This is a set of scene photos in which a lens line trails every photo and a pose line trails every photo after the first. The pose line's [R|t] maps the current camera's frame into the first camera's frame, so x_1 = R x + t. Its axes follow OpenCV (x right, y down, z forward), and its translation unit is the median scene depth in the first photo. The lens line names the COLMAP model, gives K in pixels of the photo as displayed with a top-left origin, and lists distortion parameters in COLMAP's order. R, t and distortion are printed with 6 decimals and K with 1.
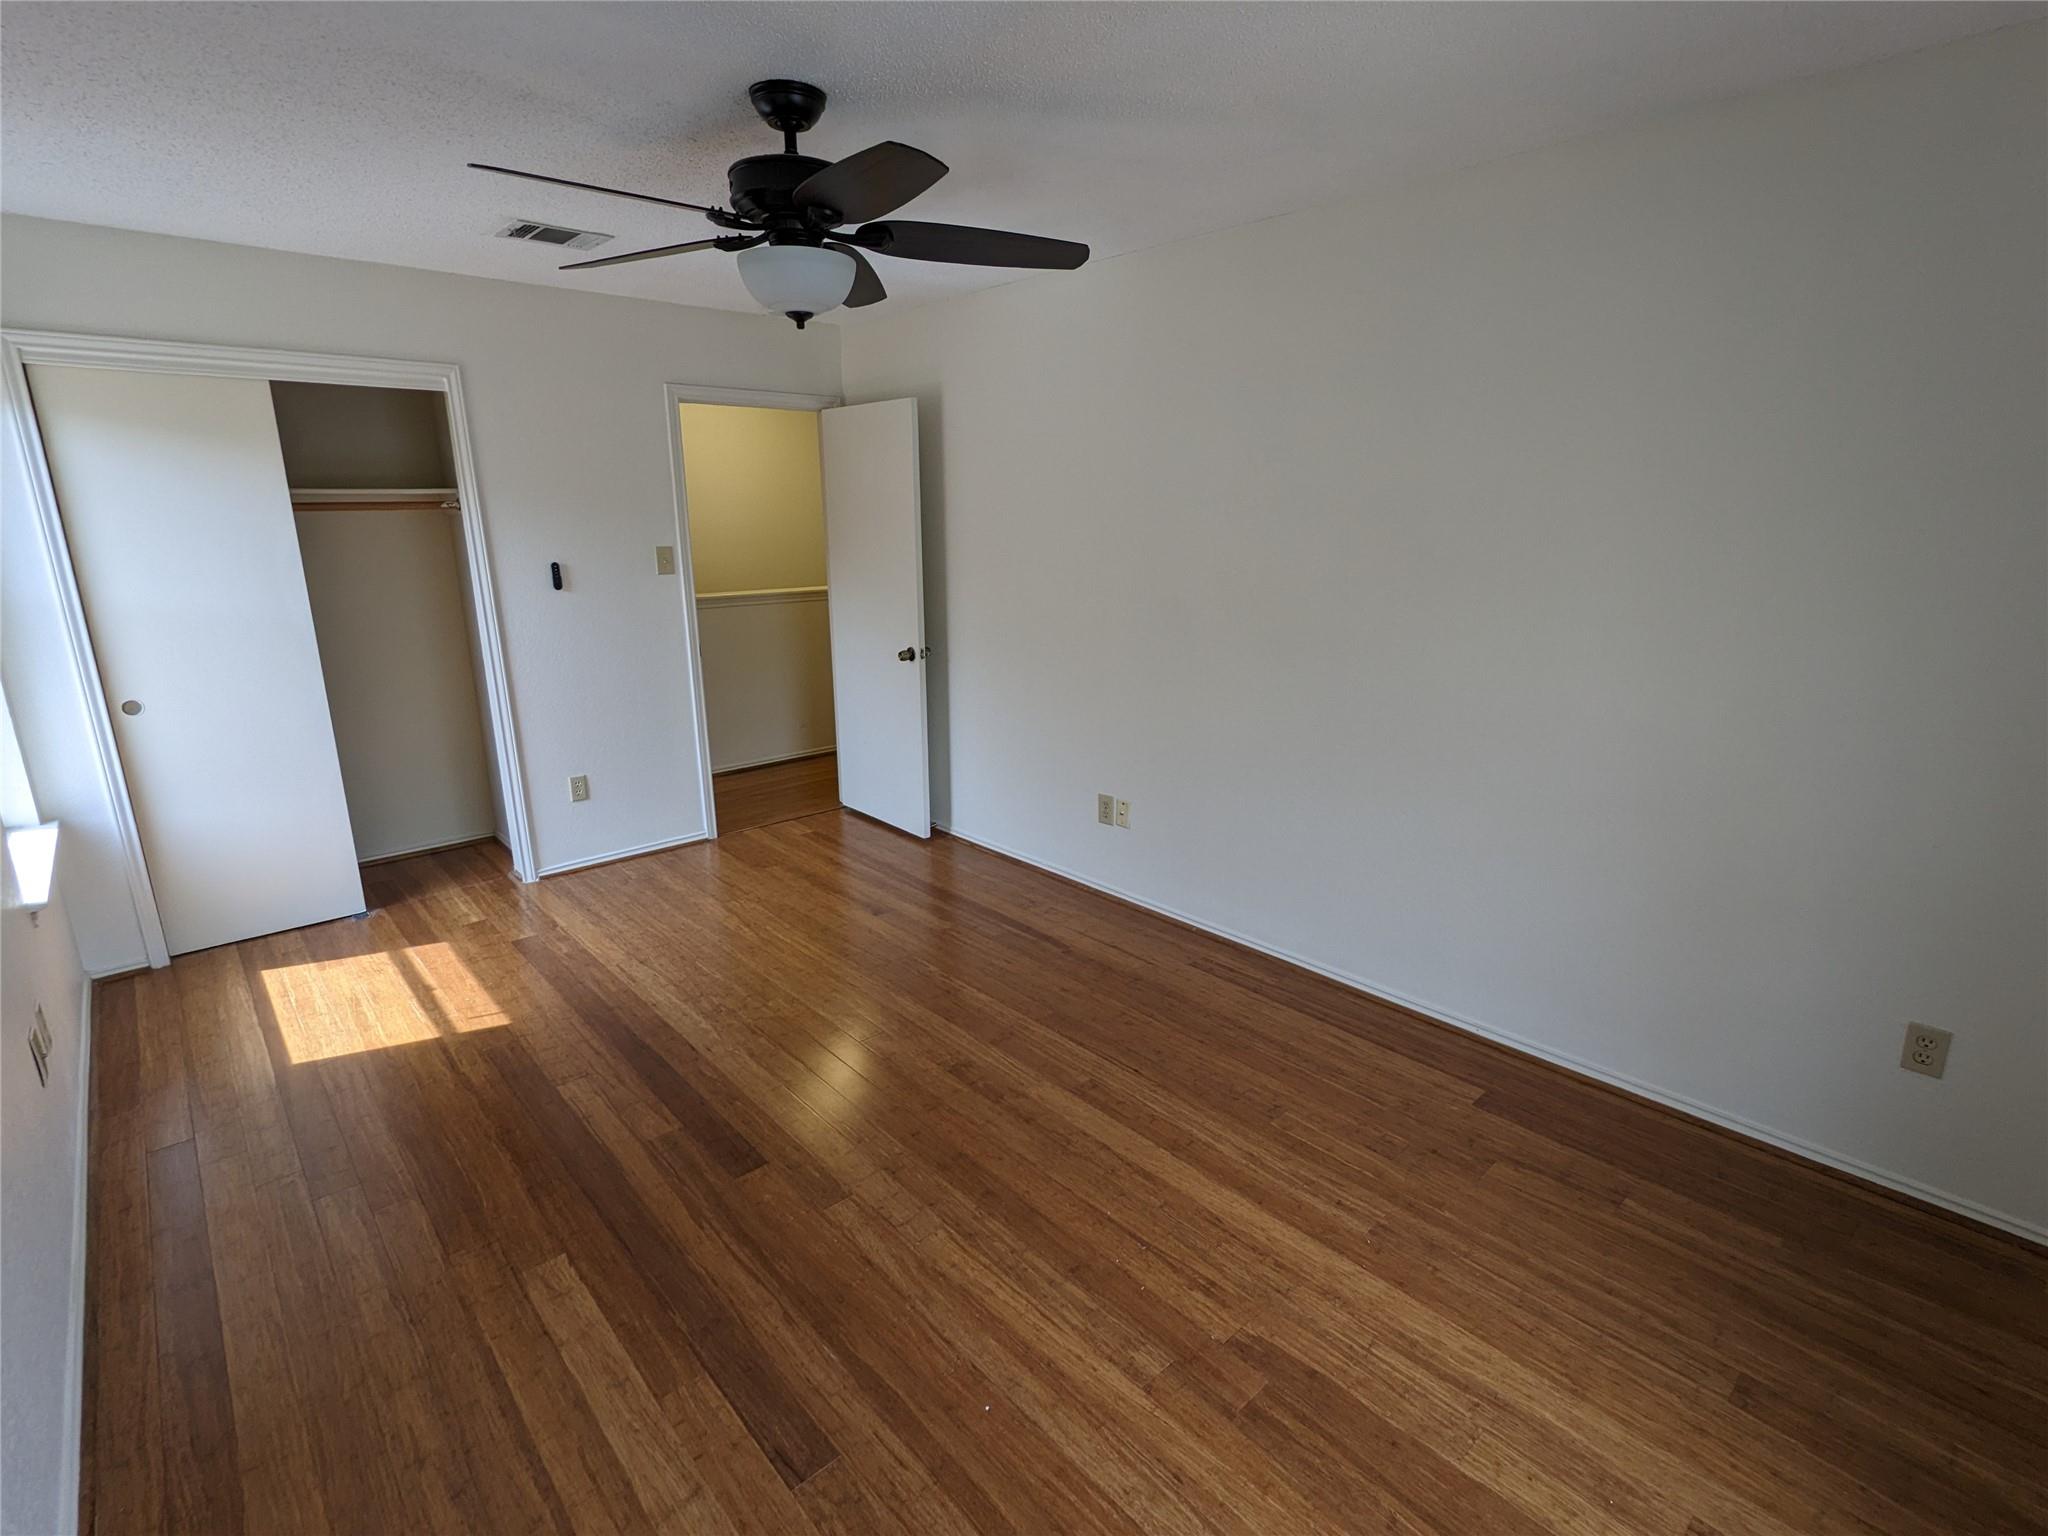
lens RADIAL K [[989.0, 0, 1024.0], [0, 989.0, 768.0], [0, 0, 1]] dist [0.000477, 0.000926]
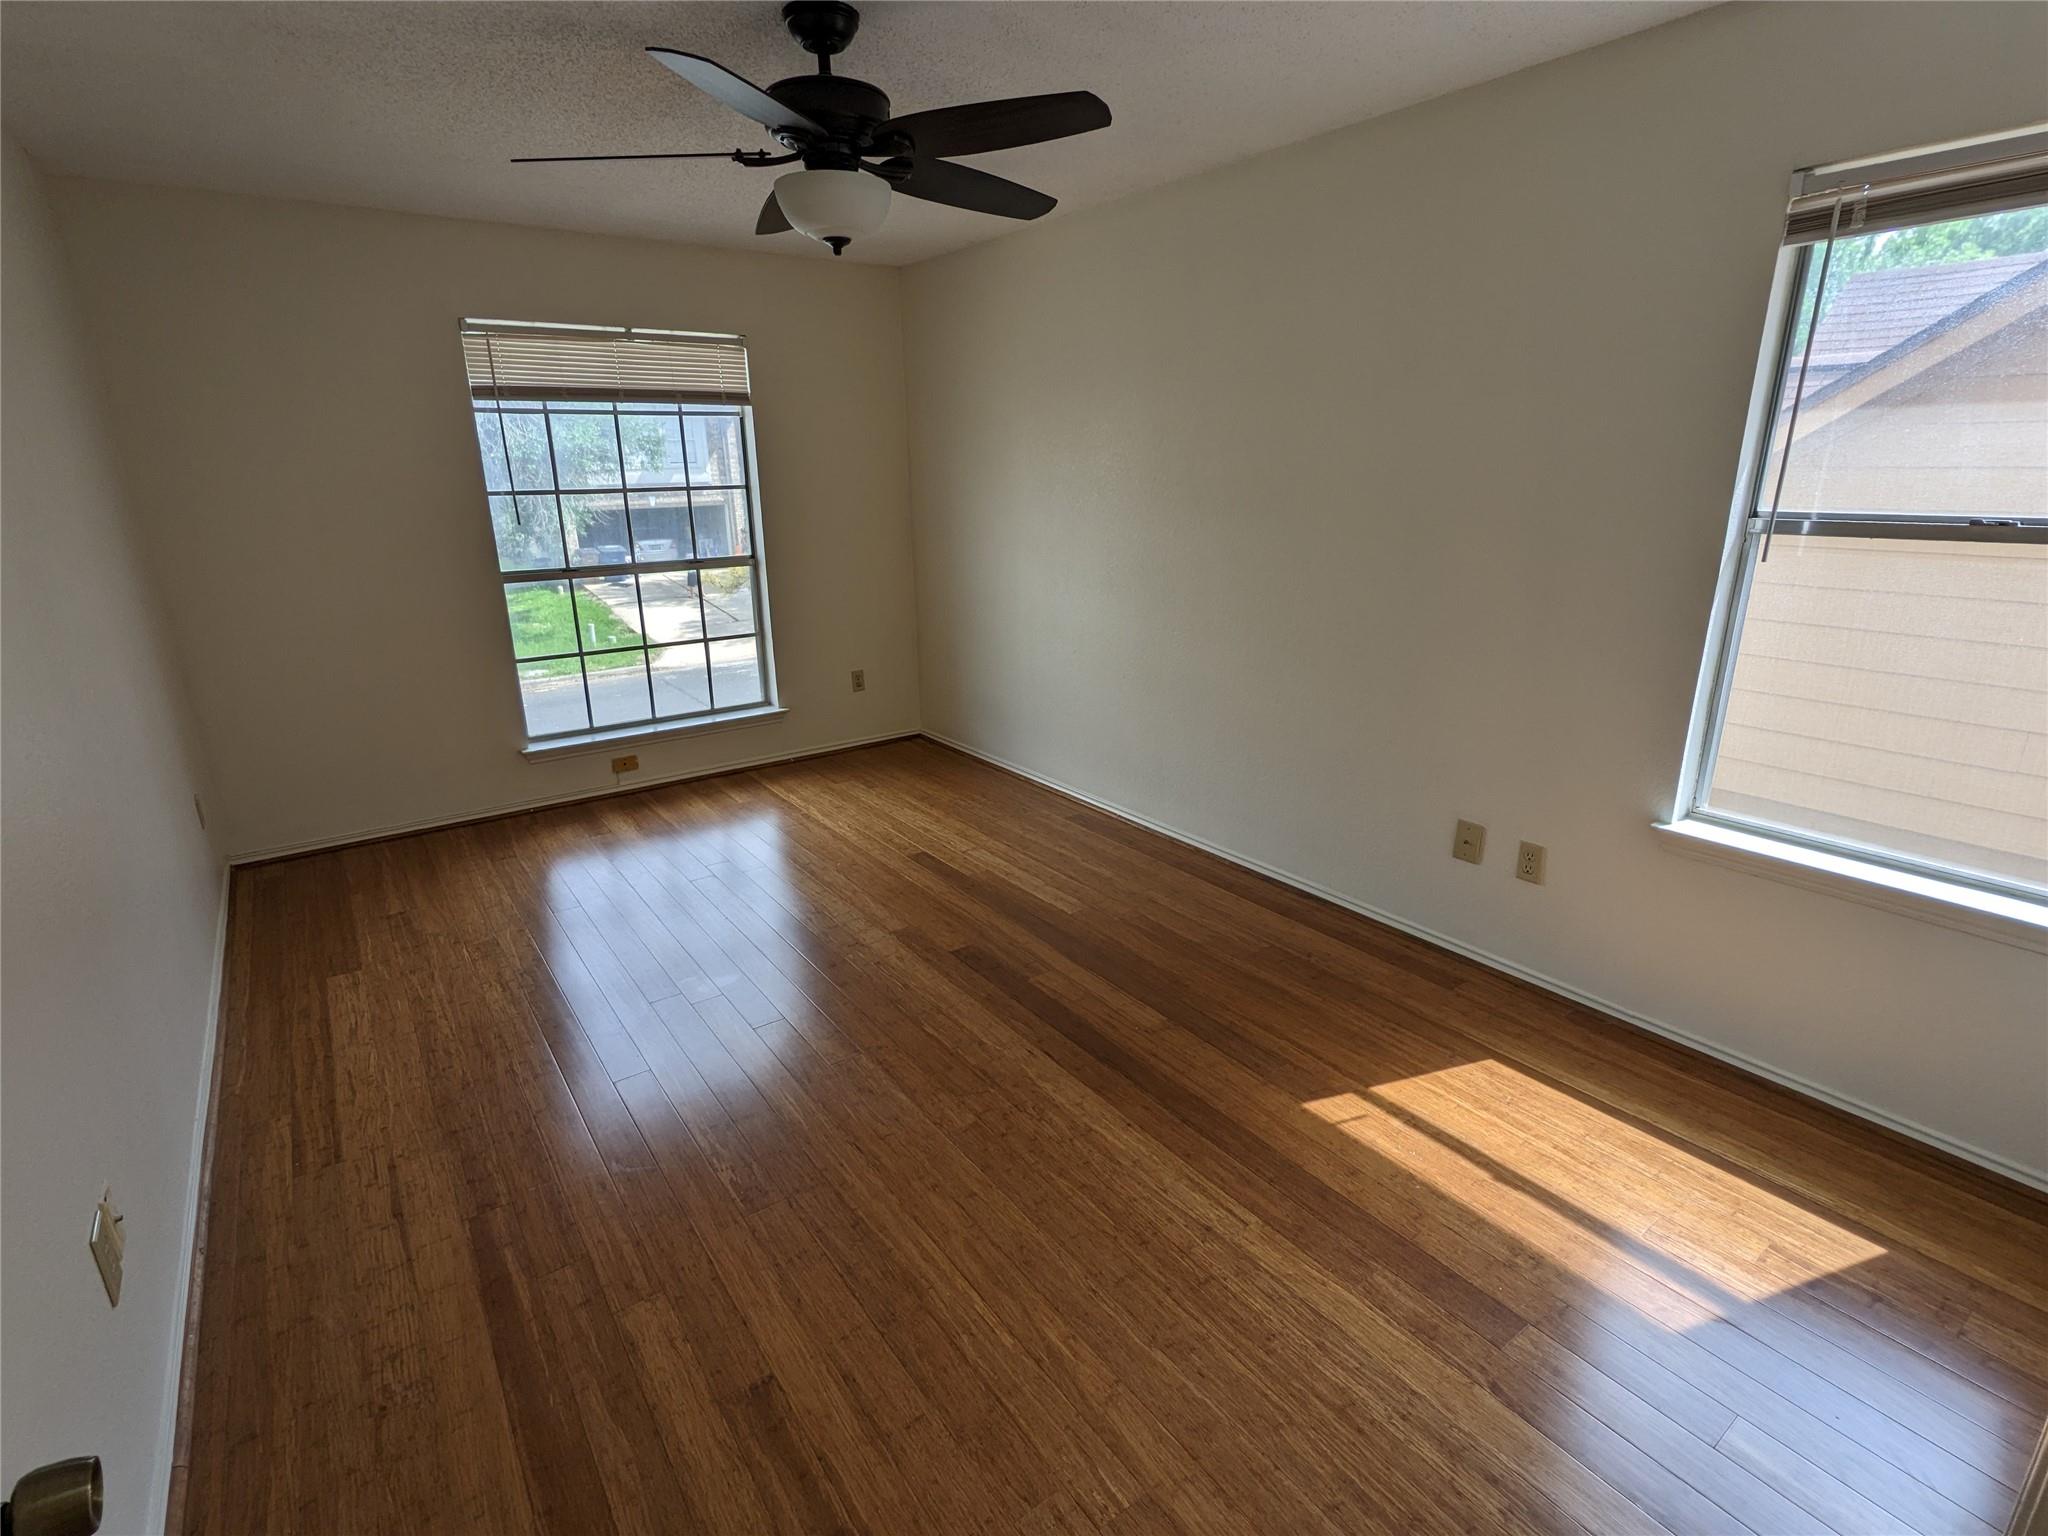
lens RADIAL K [[989.0, 0, 1024.0], [0, 989.0, 768.0], [0, 0, 1]] dist [0.000477, 0.000926]
pose [[-0.994177, -0.013139, 0.106958, -0.405906], [0.045396, 0.849111, 0.526260, -0.400817], [-0.097734, 0.528051, -0.843570, 1.618230]]
